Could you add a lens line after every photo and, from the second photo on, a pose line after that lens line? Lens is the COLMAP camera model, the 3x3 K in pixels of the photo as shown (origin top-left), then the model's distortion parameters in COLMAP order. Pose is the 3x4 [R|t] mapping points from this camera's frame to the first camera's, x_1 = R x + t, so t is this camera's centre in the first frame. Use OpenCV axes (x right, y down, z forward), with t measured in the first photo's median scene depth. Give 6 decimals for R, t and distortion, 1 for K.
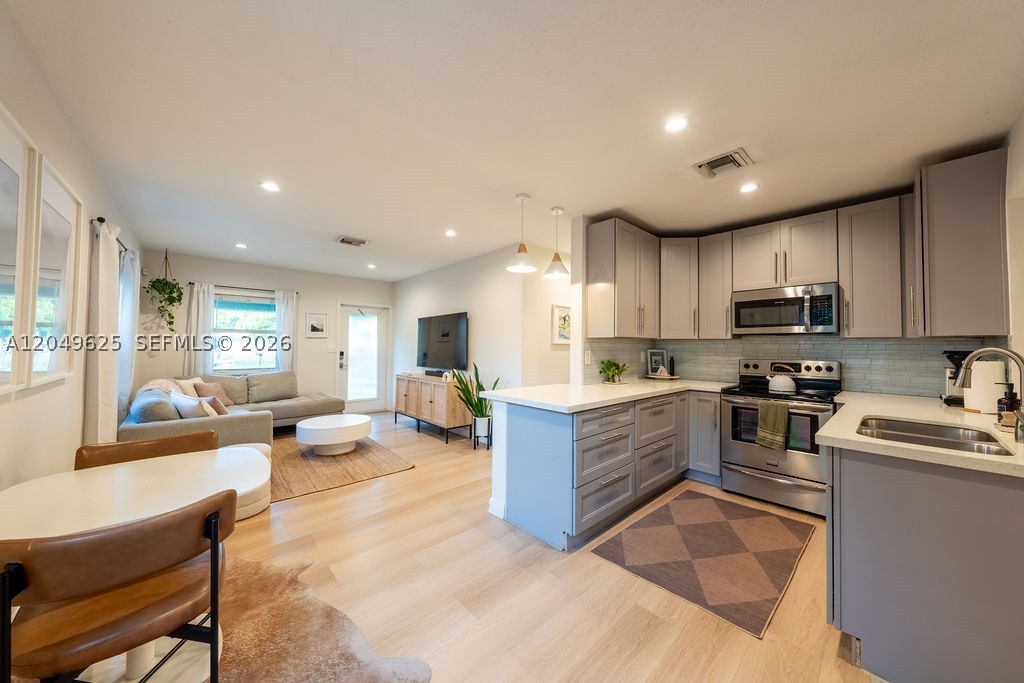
lens RADIAL K [[347.3, 0, 514.5], [0, 347.3, 338.5], [0, 0, 1]] dist [0.000185, -0.000149]
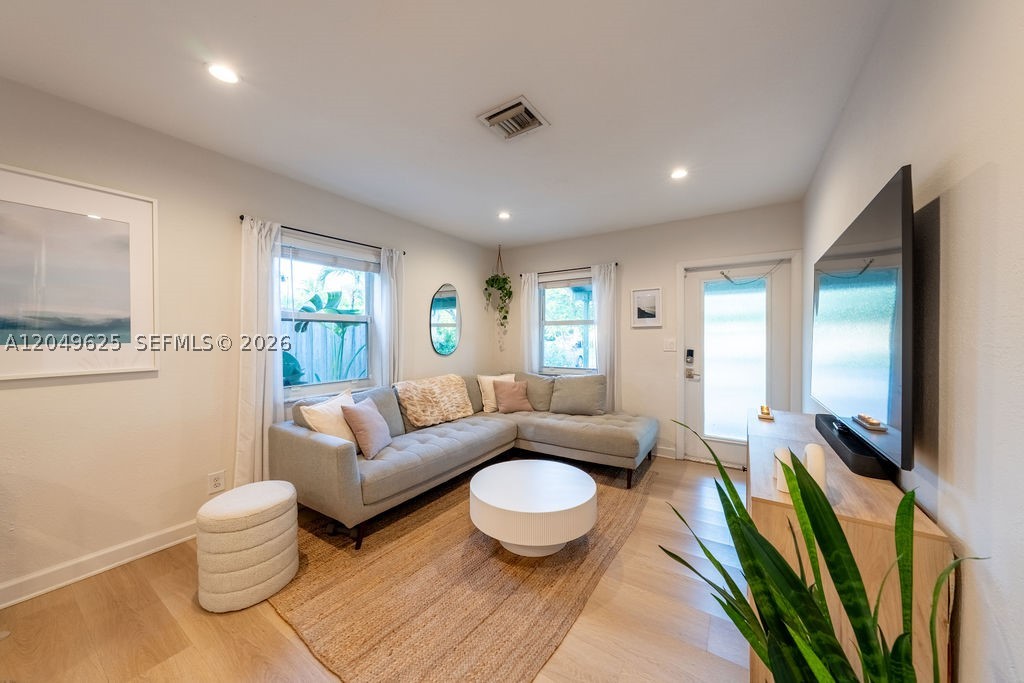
lens RADIAL K [[347.3, 0, 514.5], [0, 347.3, 338.5], [0, 0, 1]] dist [0.000185, -0.000149]
pose [[0.248950, -0.005417, -0.968501, -0.005872], [0.023236, 0.999730, 0.000381, 0.015103], [0.968238, -0.022599, 0.249009, 0.737435]]
